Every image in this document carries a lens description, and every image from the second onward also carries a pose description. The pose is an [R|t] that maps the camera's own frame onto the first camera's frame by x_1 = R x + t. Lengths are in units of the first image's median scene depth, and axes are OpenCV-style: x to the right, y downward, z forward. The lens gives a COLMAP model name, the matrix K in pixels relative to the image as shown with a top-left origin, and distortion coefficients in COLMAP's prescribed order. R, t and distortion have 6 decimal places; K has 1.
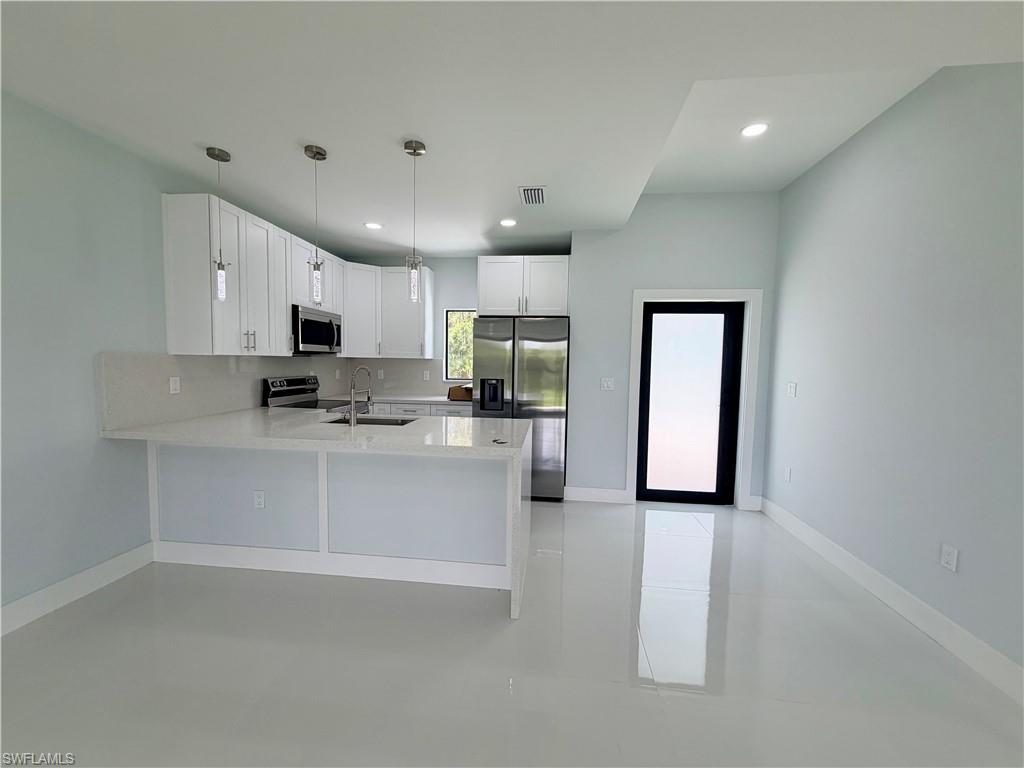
lens RADIAL K [[406.1, 0, 506.4], [0, 406.1, 386.4], [0, 0, 1]] dist [0.001824, 0.000065]
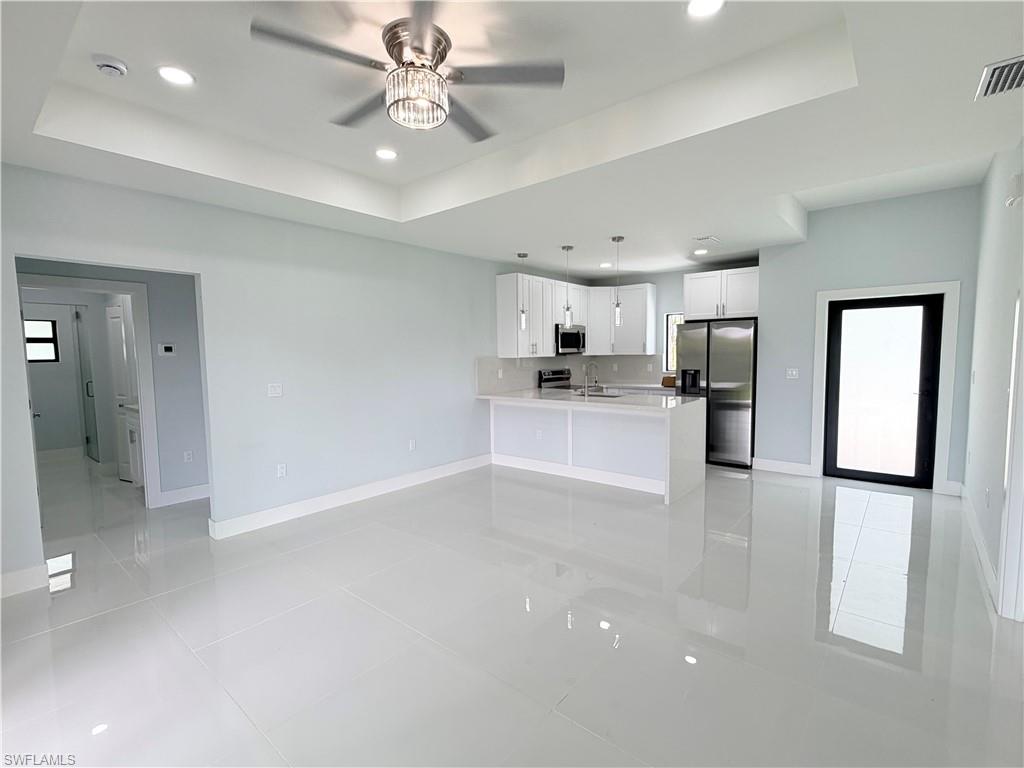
lens RADIAL K [[479.3, 0, 512.0], [0, 479.3, 384.0], [0, 0, 1]] dist [-0.002629, 0.000482]
pose [[0.840942, 0.007939, -0.541067, 0.312588], [-0.006052, 0.999968, 0.005267, 0.022634], [0.541092, -0.001155, 0.840963, -0.603485]]
